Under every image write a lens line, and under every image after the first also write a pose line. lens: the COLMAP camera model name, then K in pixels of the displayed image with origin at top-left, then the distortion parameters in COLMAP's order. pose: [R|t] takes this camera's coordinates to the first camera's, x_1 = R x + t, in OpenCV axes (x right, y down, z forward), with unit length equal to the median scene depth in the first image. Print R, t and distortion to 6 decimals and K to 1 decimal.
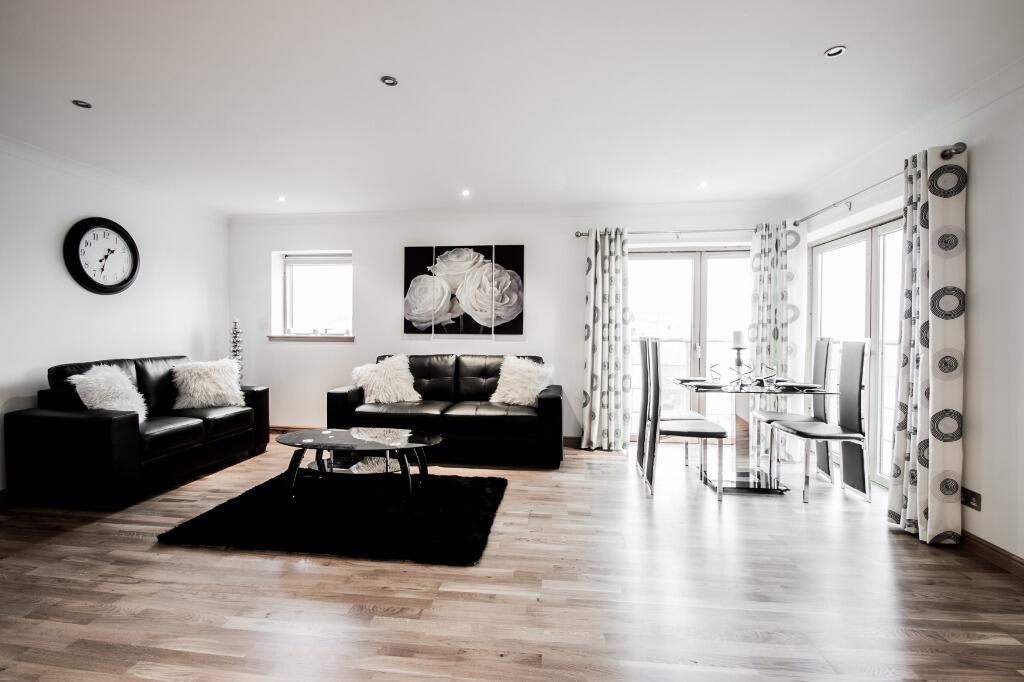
lens RADIAL K [[451.4, 0, 500.7], [0, 451.4, 338.1], [0, 0, 1]] dist [0.013277, -0.016043]
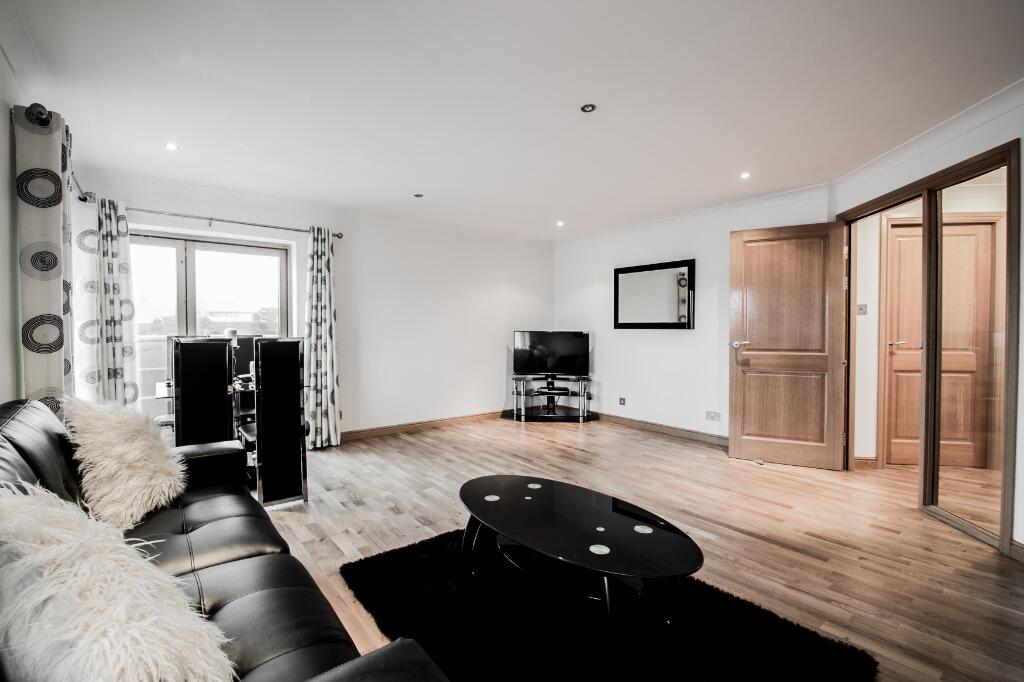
lens RADIAL K [[451.4, 0, 500.7], [0, 451.4, 338.1], [0, 0, 1]] dist [0.013277, -0.016043]
pose [[-0.701416, -0.017202, 0.712544, -0.464587], [0.007007, 0.999494, 0.031027, -0.019506], [-0.712718, 0.026755, -0.700941, 1.007115]]
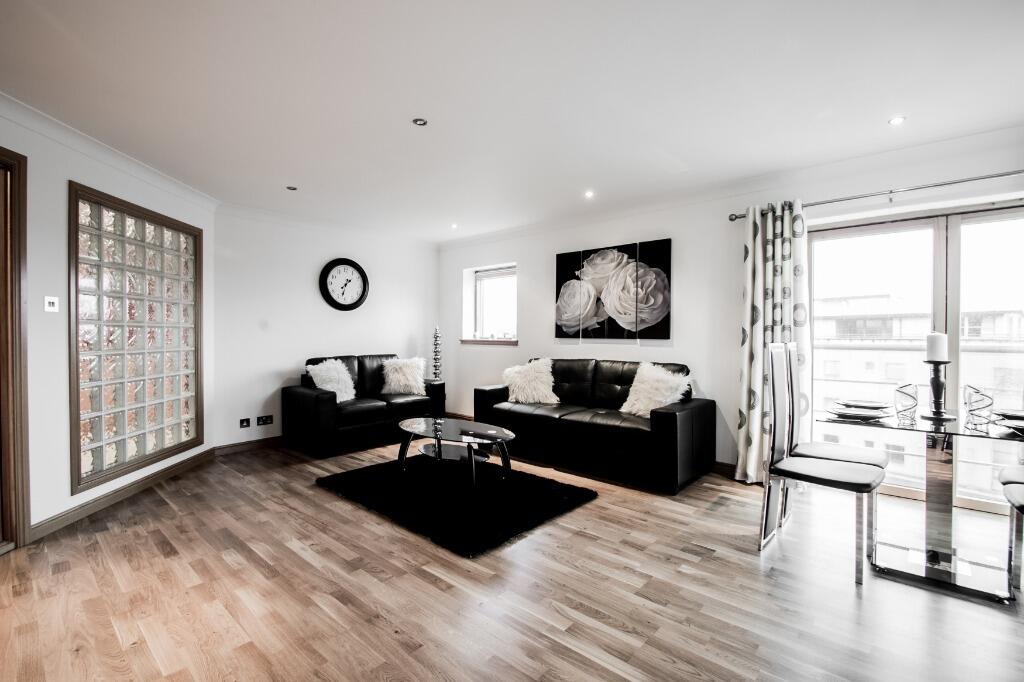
lens RADIAL K [[451.4, 0, 500.7], [0, 451.4, 338.1], [0, 0, 1]] dist [0.013277, -0.016043]
pose [[0.814516, 0.001920, -0.580138, 0.310372], [-0.006734, 0.999958, -0.006145, -0.002743], [0.580102, 0.008912, 0.814495, 0.090056]]
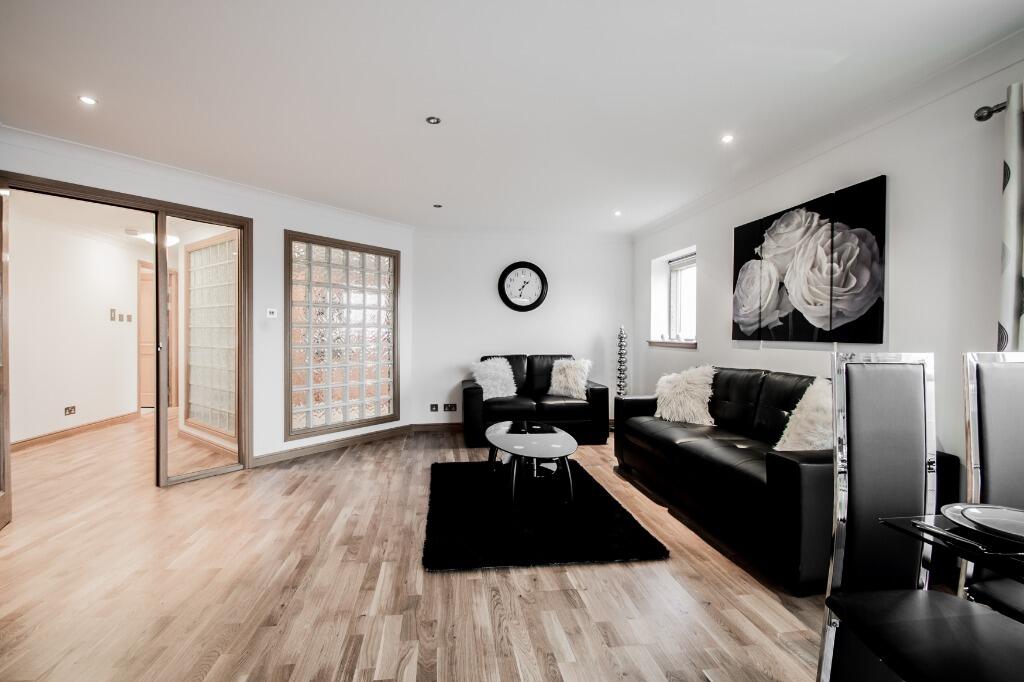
lens RADIAL K [[451.4, 0, 500.7], [0, 451.4, 338.1], [0, 0, 1]] dist [0.013277, -0.016043]
pose [[0.249948, 0.005645, -0.968243, 0.478114], [-0.019250, 0.999814, 0.000860, -0.006574], [0.968068, 0.018424, 0.250010, 0.457605]]
